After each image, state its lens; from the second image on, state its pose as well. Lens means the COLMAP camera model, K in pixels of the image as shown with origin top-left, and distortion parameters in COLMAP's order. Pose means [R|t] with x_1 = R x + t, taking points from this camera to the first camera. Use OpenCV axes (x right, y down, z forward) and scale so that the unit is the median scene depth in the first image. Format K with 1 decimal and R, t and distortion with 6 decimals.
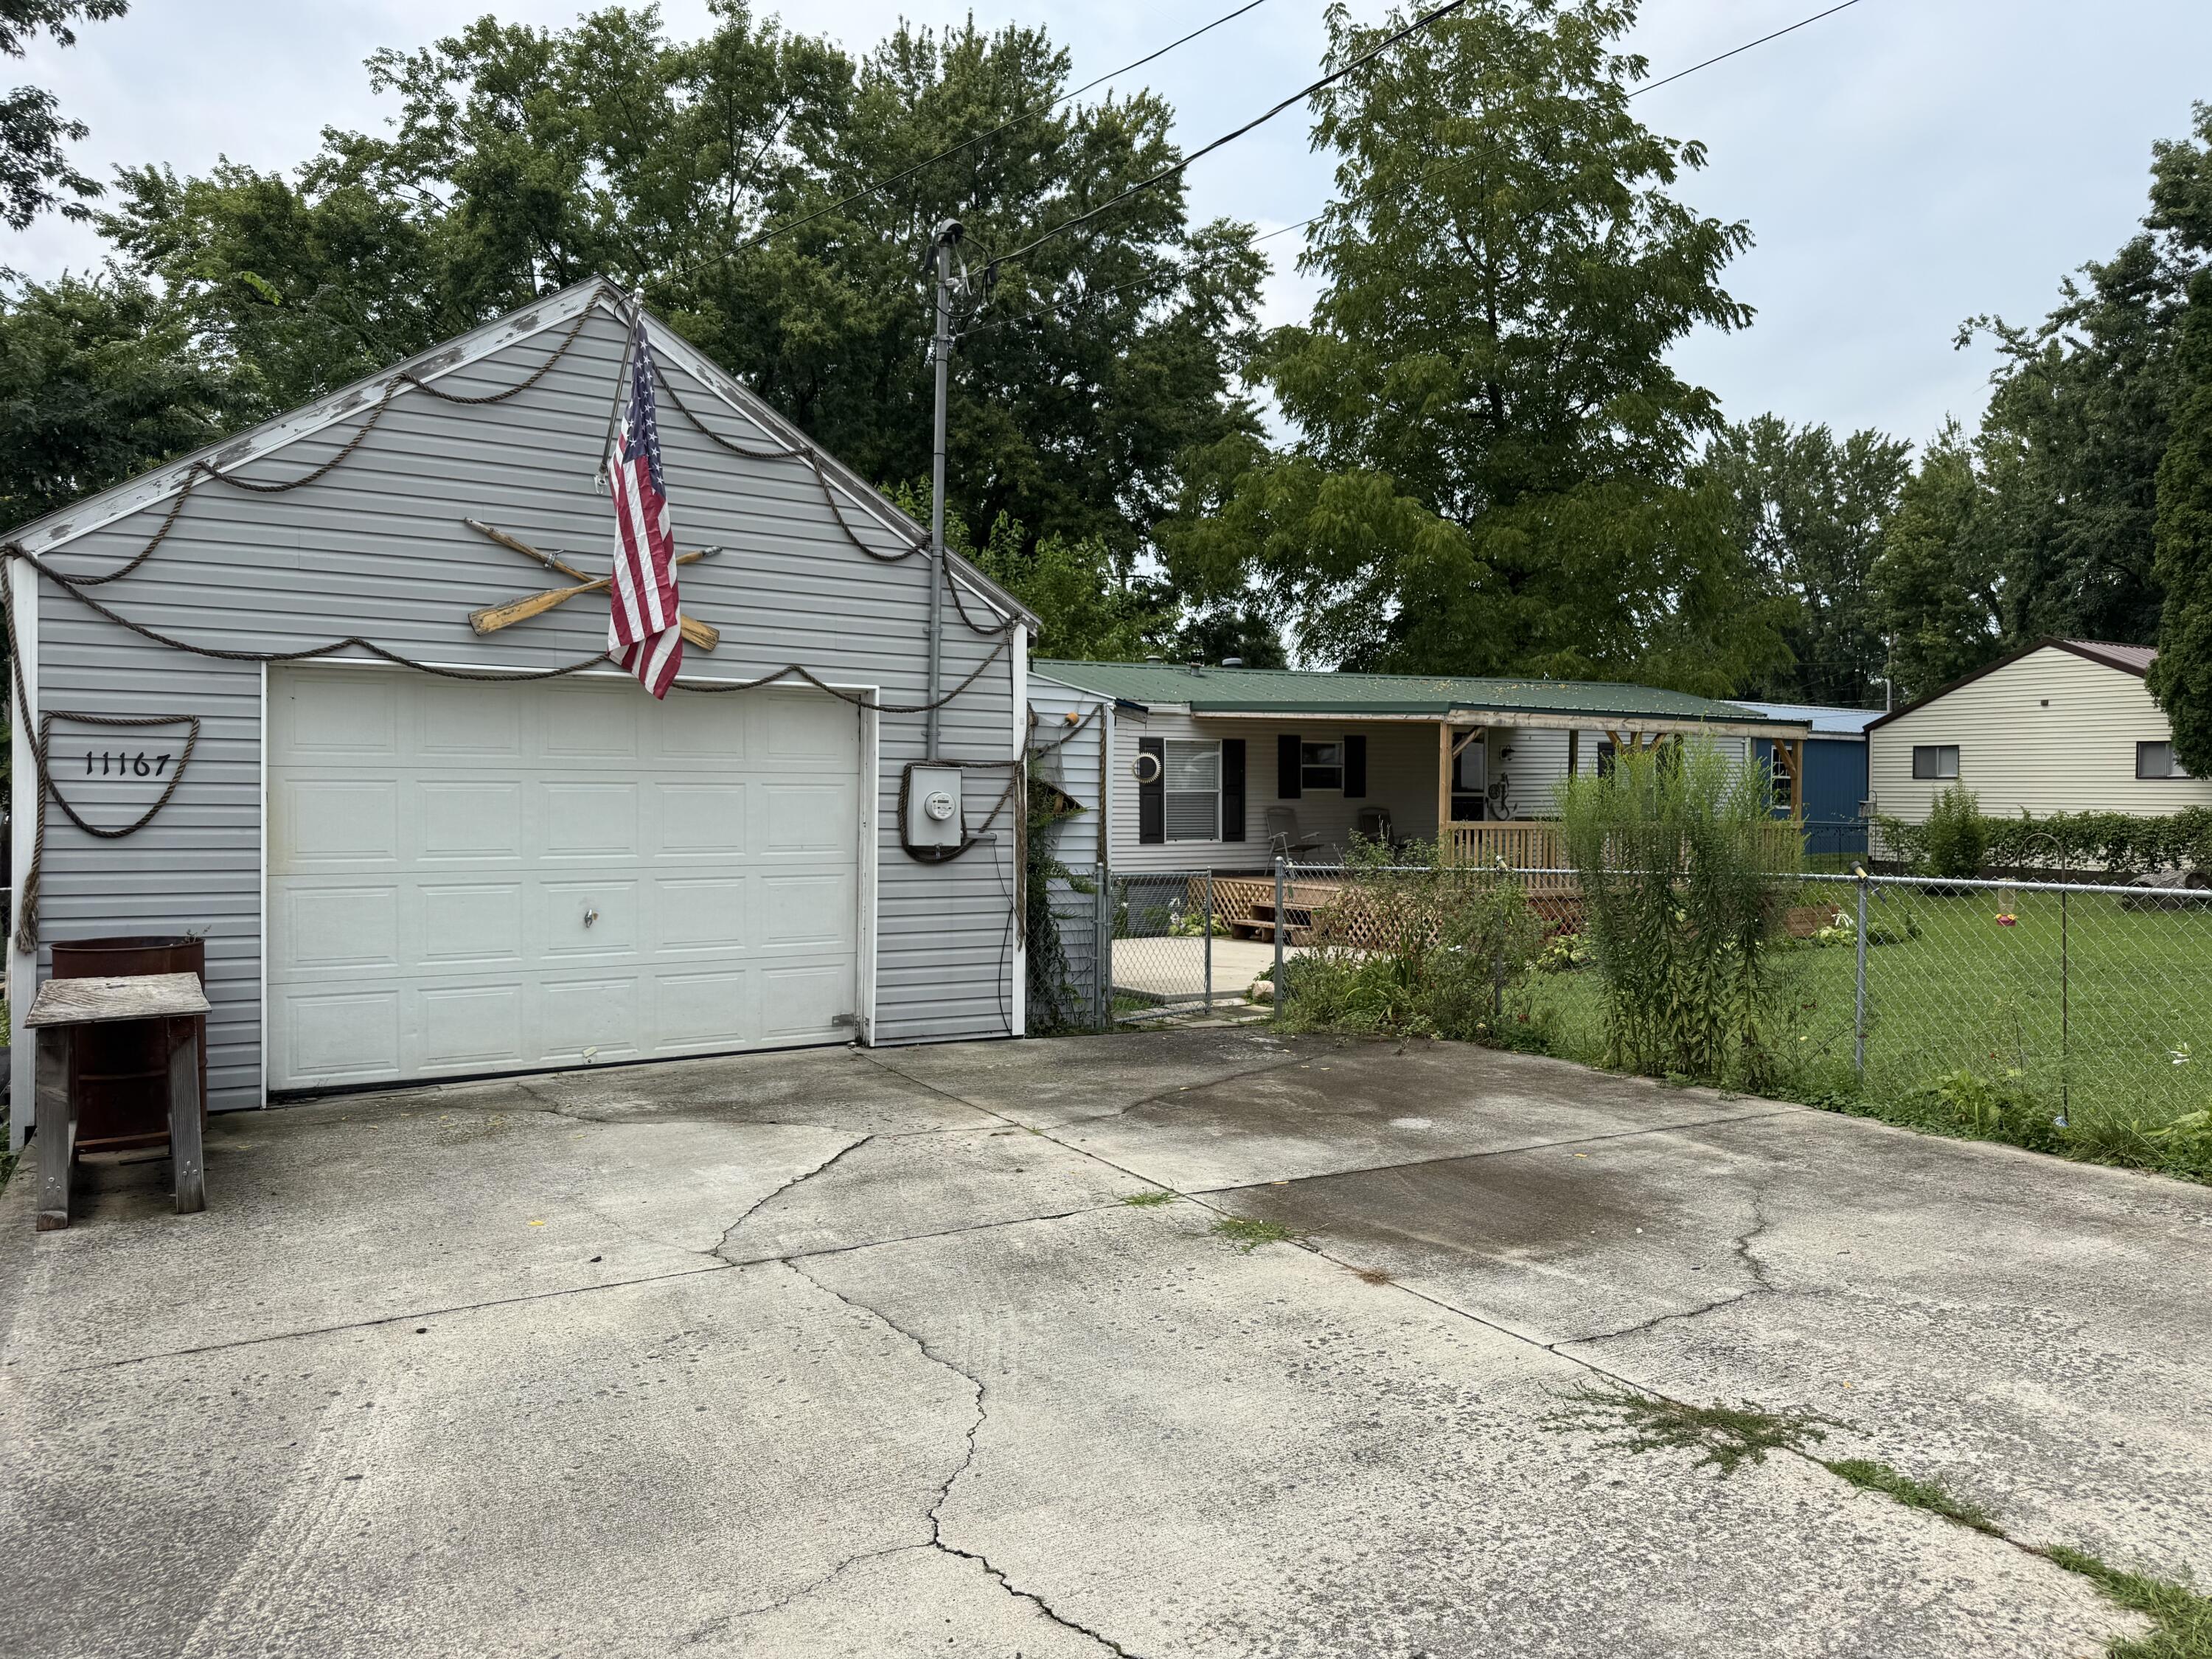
lens RADIAL K [[1520.1, 0, 1105.0], [0, 1520.1, 829.2], [0, 0, 1]] dist [0.107540, -0.158932]
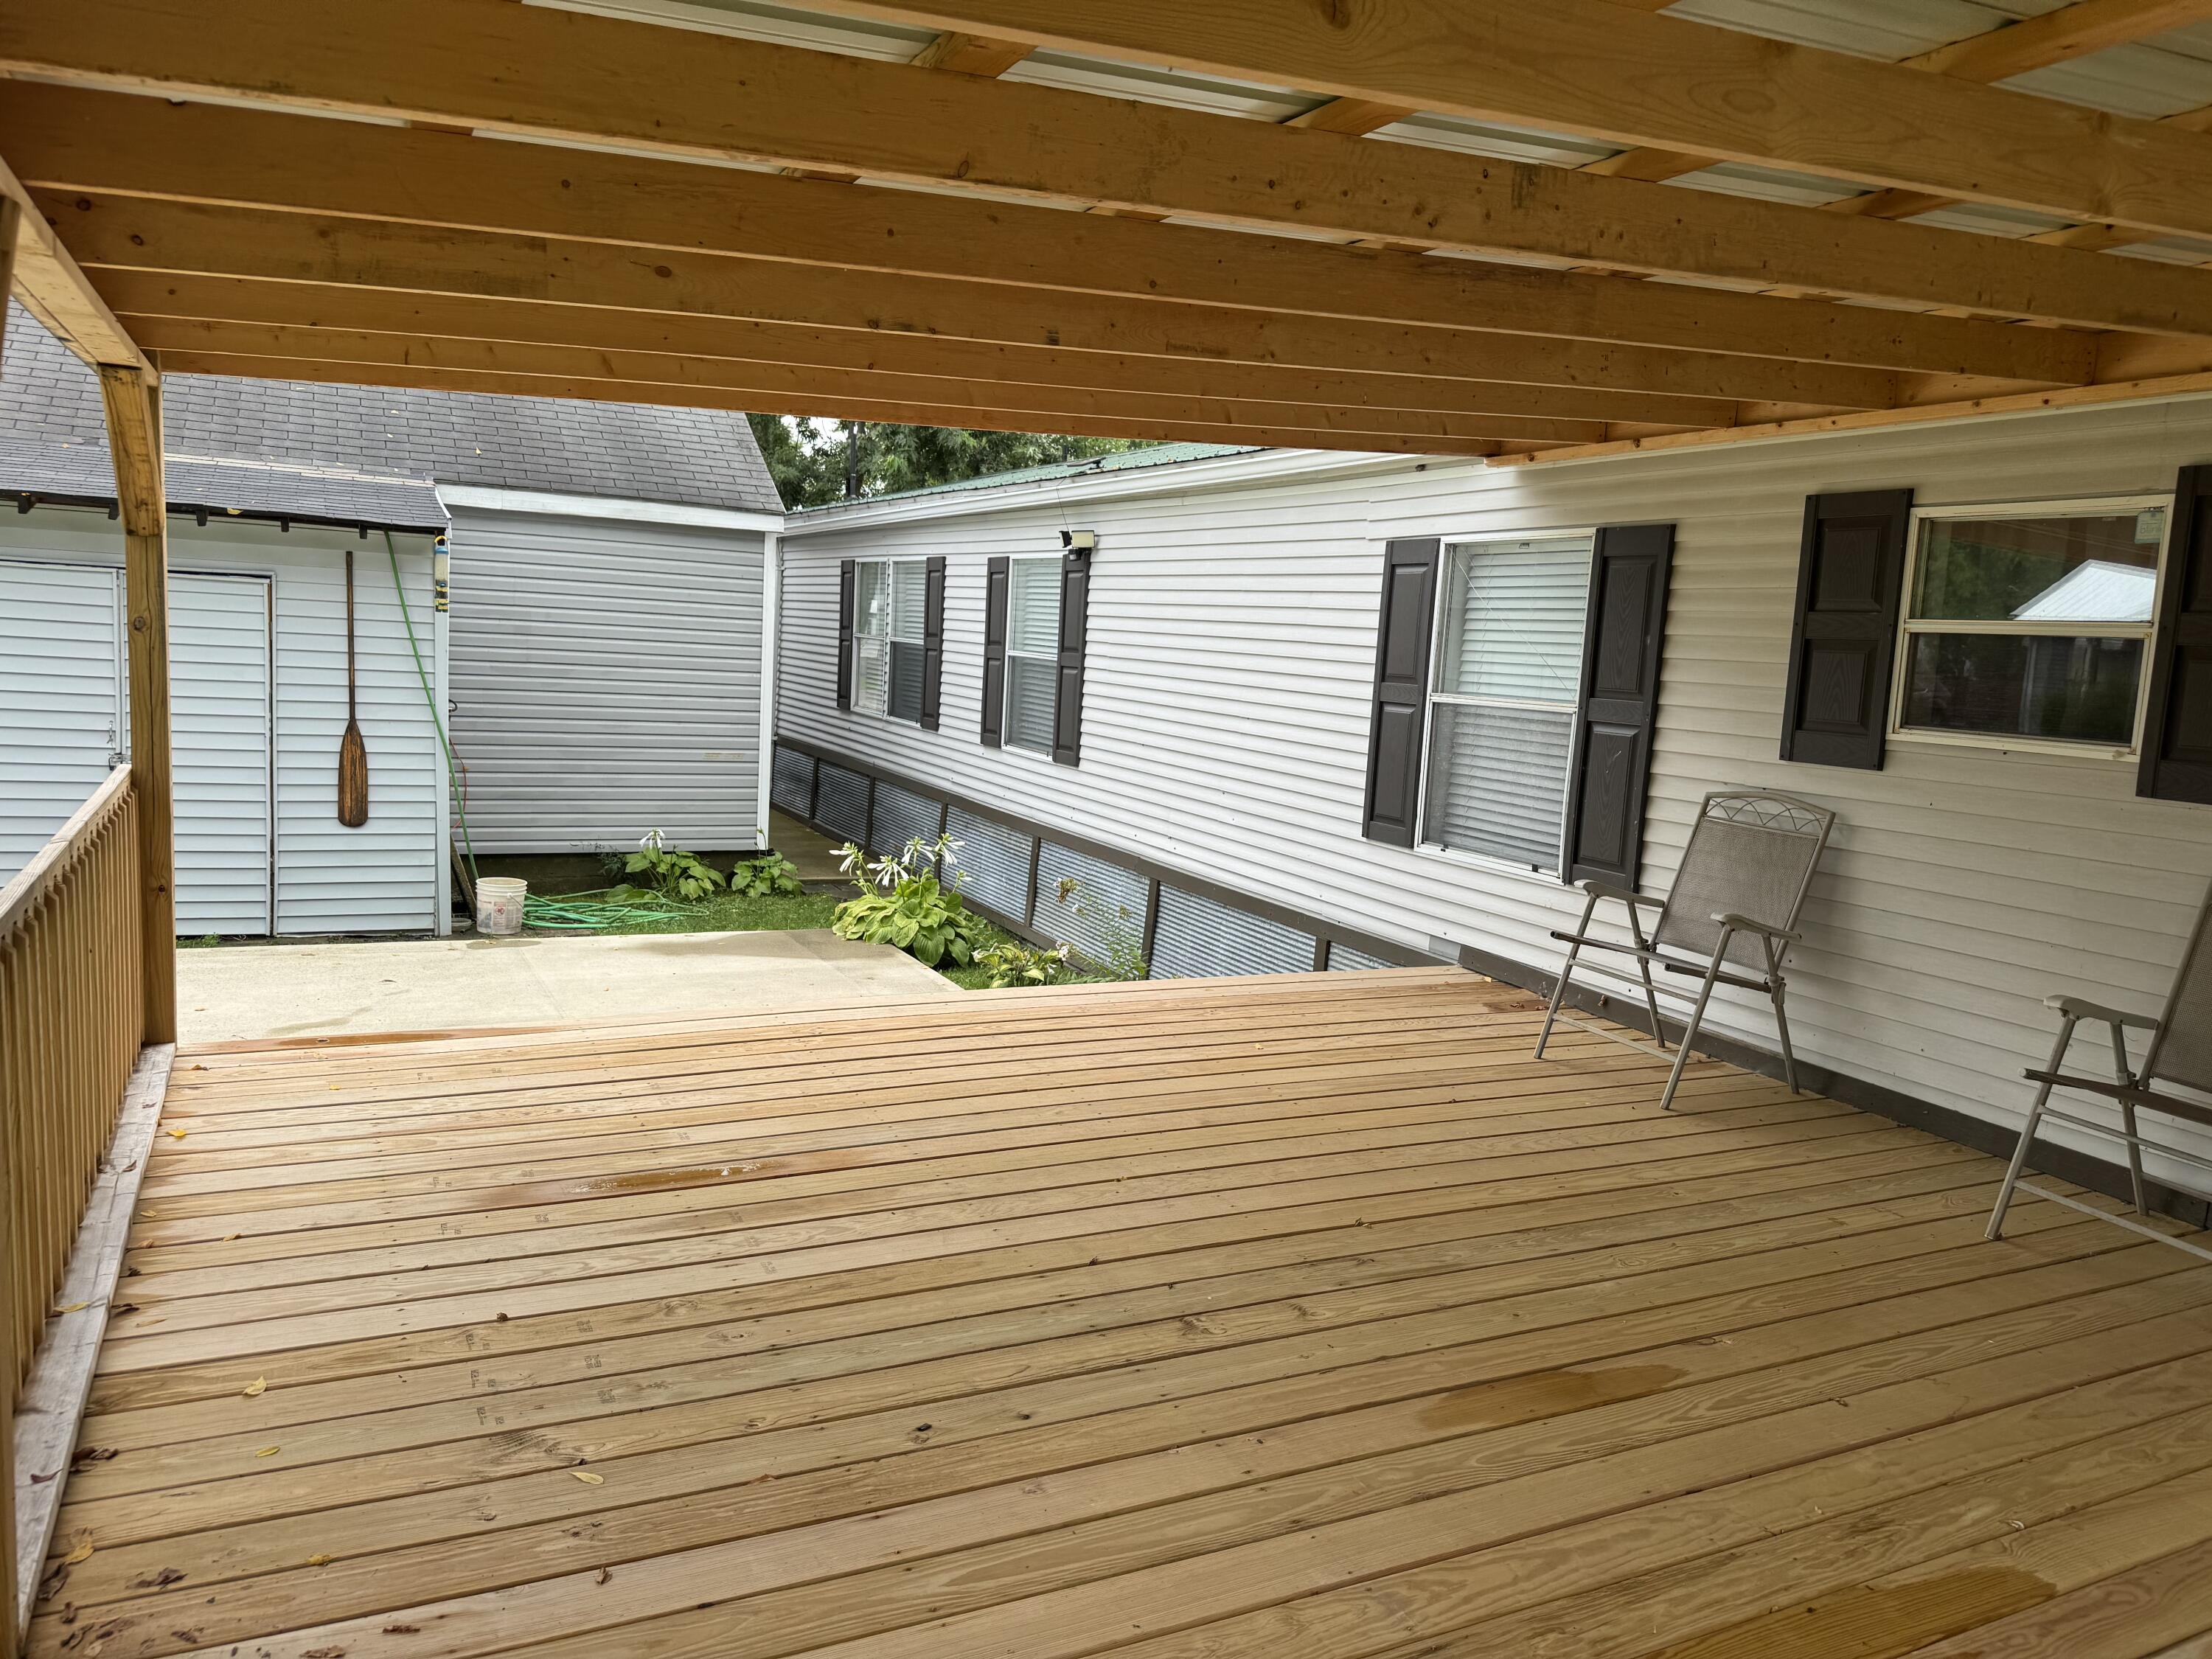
lens RADIAL K [[1536.2, 0, 1108.4], [0, 1536.2, 833.6], [0, 0, 1]] dist [0.153838, -0.307290]
pose [[-0.064023, 0.123164, -0.990319, 0.156524], [-0.079315, 0.988588, 0.128076, -0.013431], [0.994792, 0.086747, -0.053523, 0.385787]]
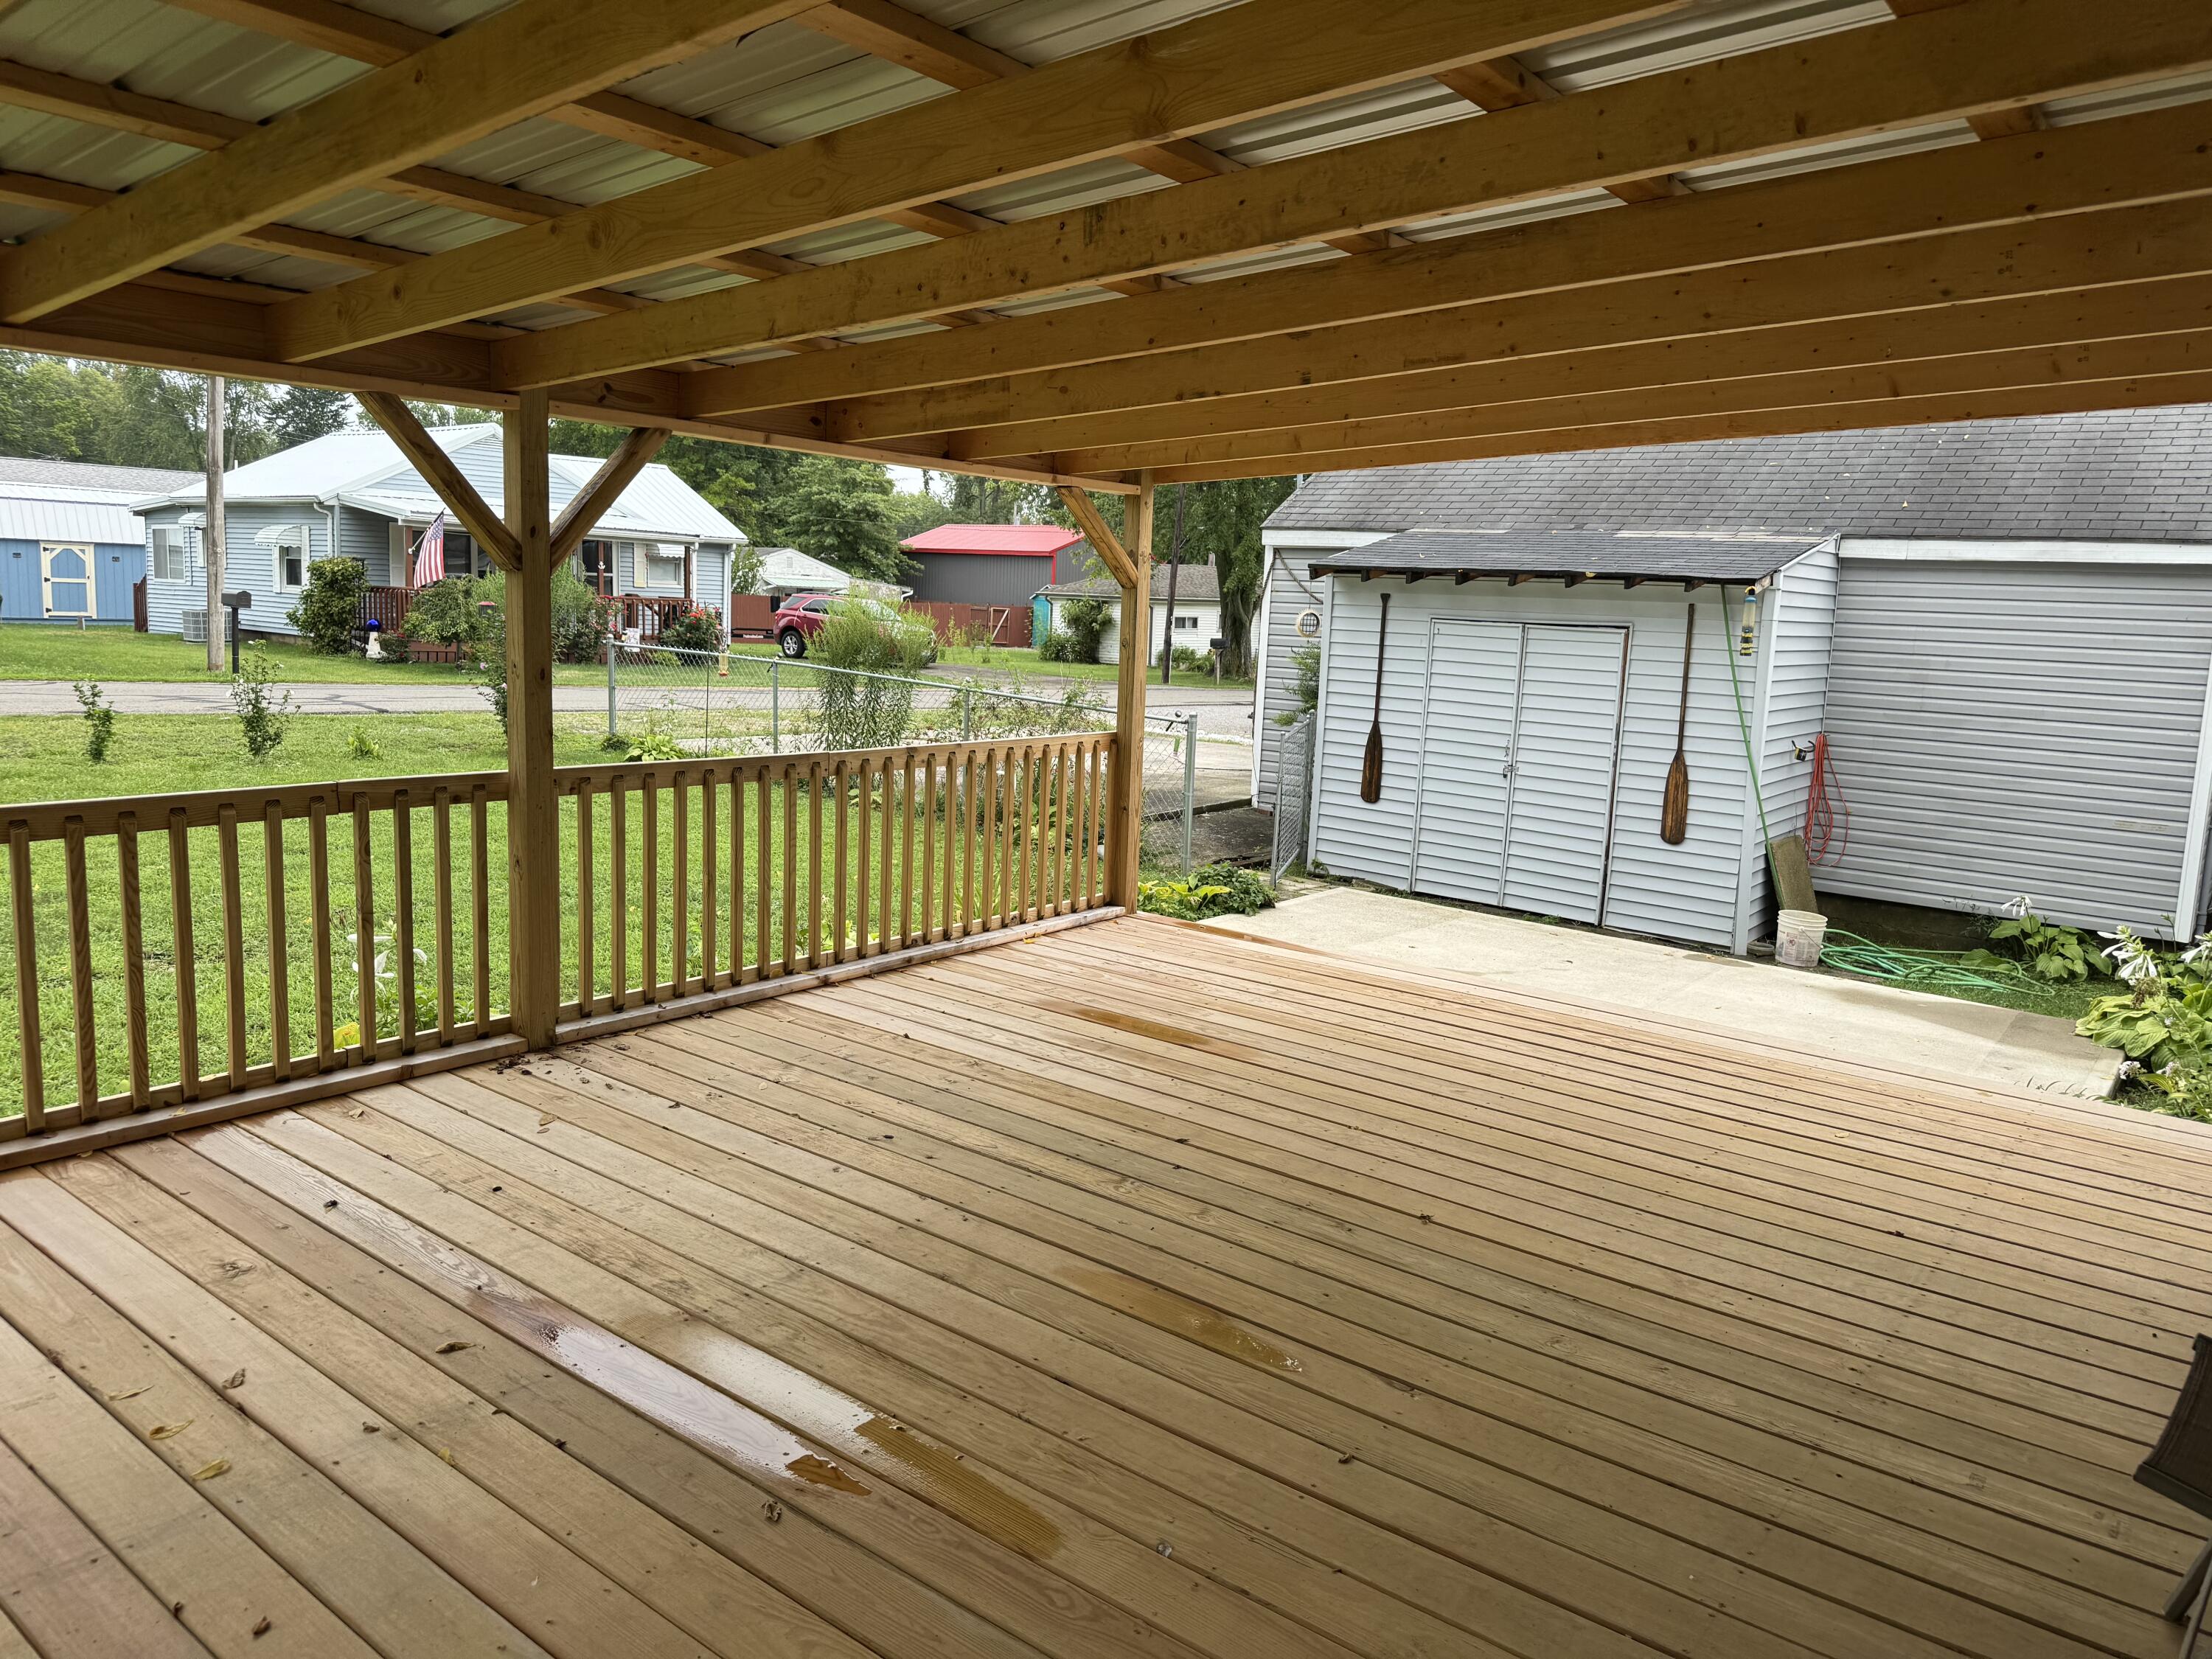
lens RADIAL K [[1520.1, 0, 1105.0], [0, 1520.1, 829.2], [0, 0, 1]] dist [0.107540, -0.158932]
pose [[-0.930029, 0.006218, -0.367433, 0.125238], [-0.059001, 0.984359, 0.165999, -0.015527], [0.362718, 0.176062, -0.915116, 0.452091]]
